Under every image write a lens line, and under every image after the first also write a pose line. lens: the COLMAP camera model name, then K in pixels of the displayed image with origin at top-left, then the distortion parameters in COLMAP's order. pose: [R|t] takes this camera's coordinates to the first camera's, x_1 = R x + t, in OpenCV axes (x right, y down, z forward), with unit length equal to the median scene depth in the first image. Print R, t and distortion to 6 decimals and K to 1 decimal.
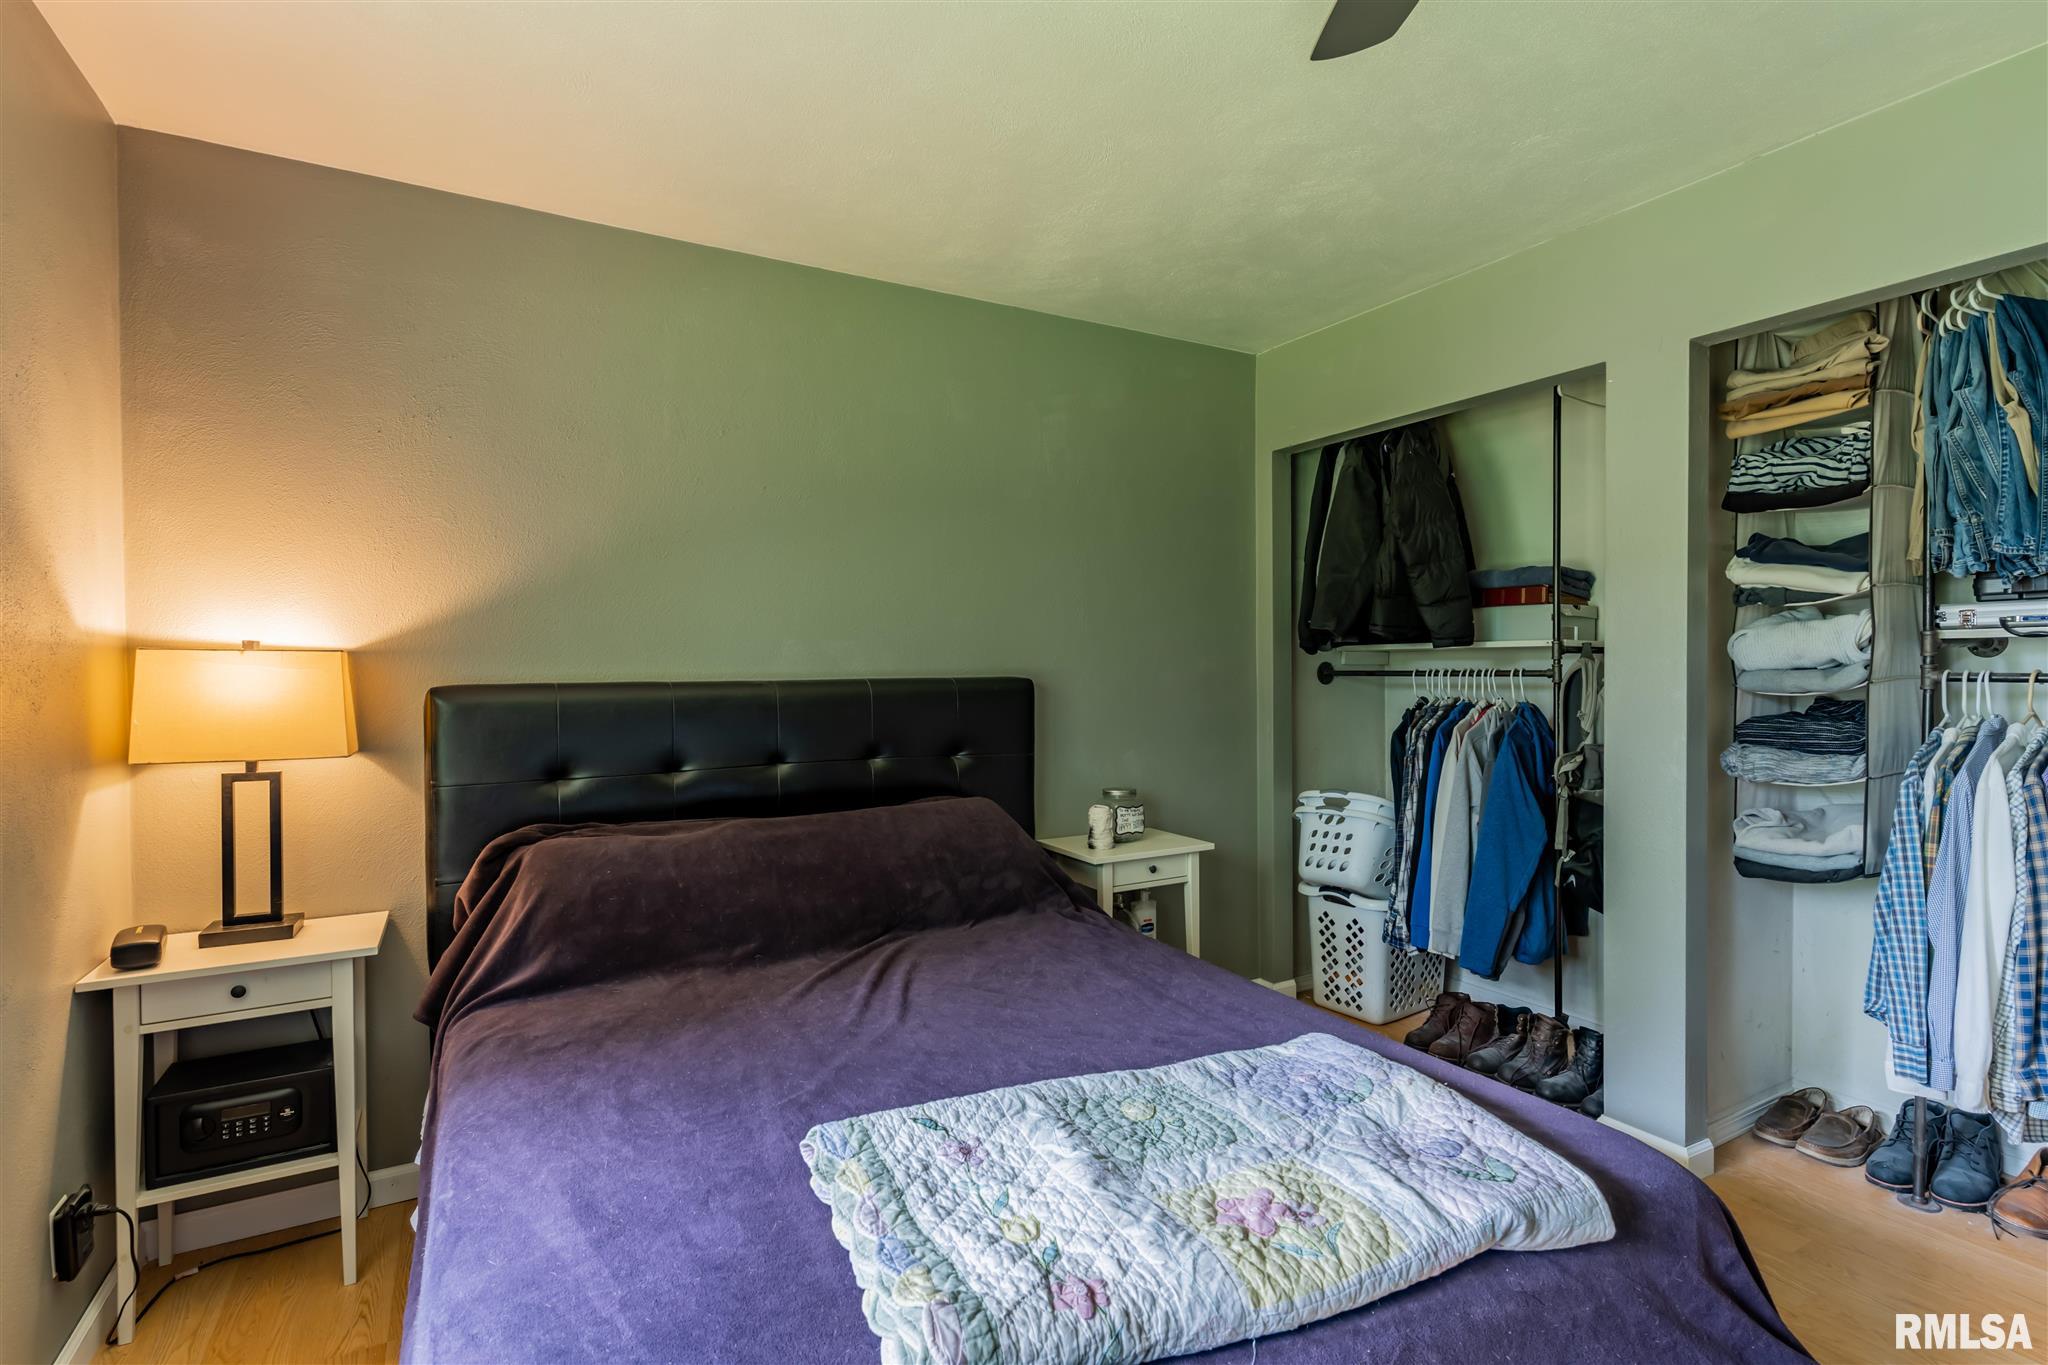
lens RADIAL K [[973.7, 0, 1023.3], [0, 973.7, 678.5], [0, 0, 1]] dist [-0.003650, -0.000642]
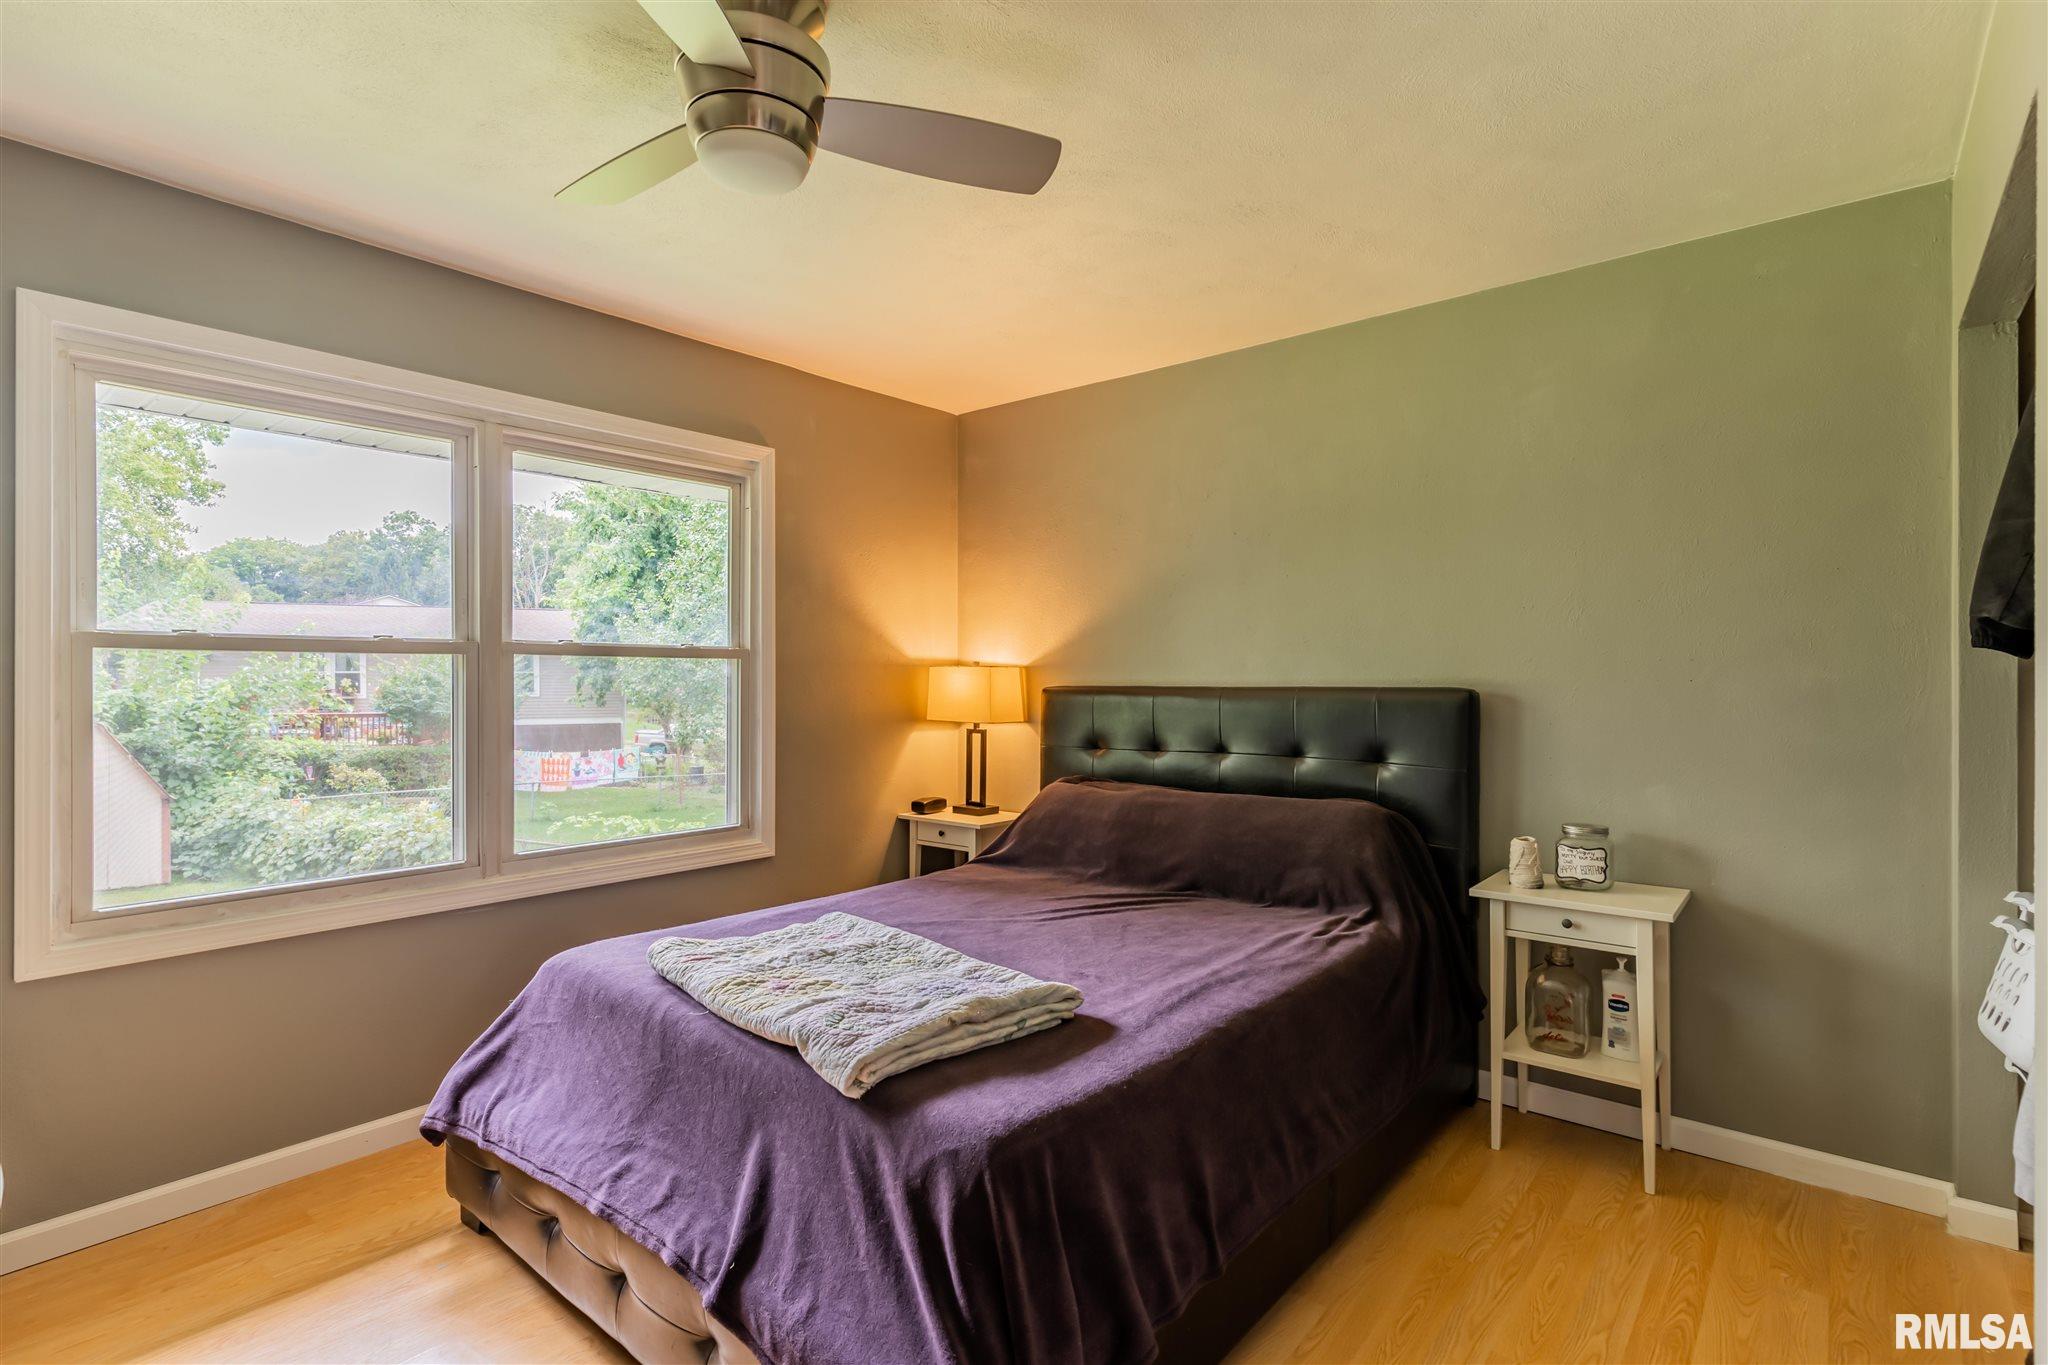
lens RADIAL K [[973.7, 0, 1026.4], [0, 973.7, 674.4], [0, 0, 1]] dist [-0.003650, -0.000642]
pose [[0.355998, 0.005629, -0.934470, 1.062706], [-0.012496, 0.999921, 0.001263, -0.016418], [0.934403, 0.011227, 0.356040, 0.392891]]
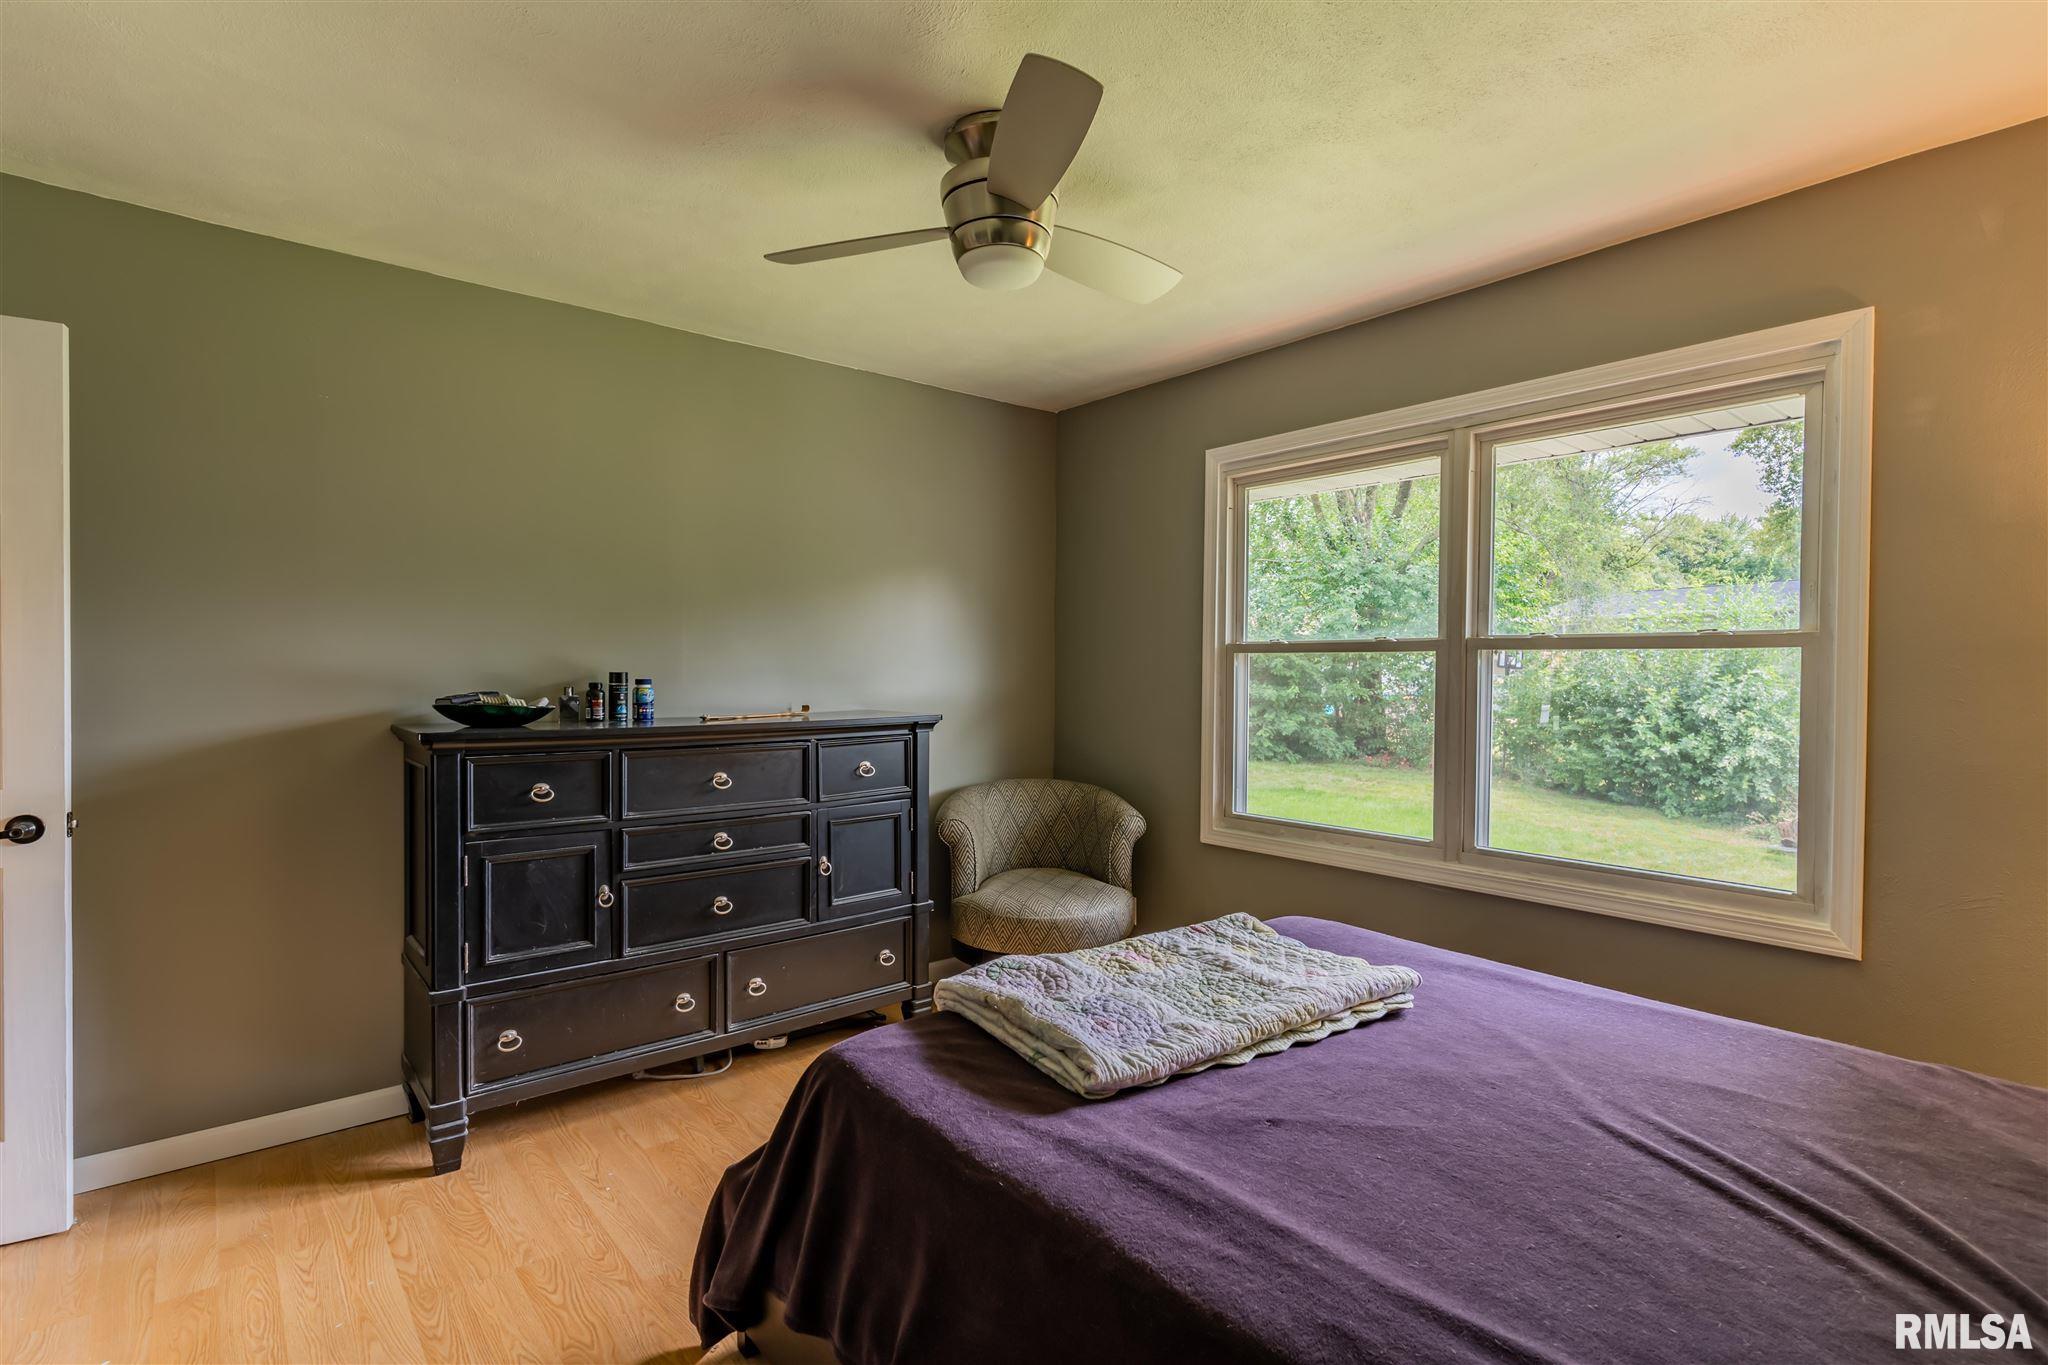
lens RADIAL K [[973.7, 0, 1031.9], [0, 973.7, 686.2], [0, 0, 1]] dist [-0.003650, -0.000642]
pose [[-0.981523, 0.007952, -0.191178, 0.398398], [0.002222, 0.999542, 0.030166, -0.025881], [0.191330, 0.029184, -0.981092, 1.474627]]
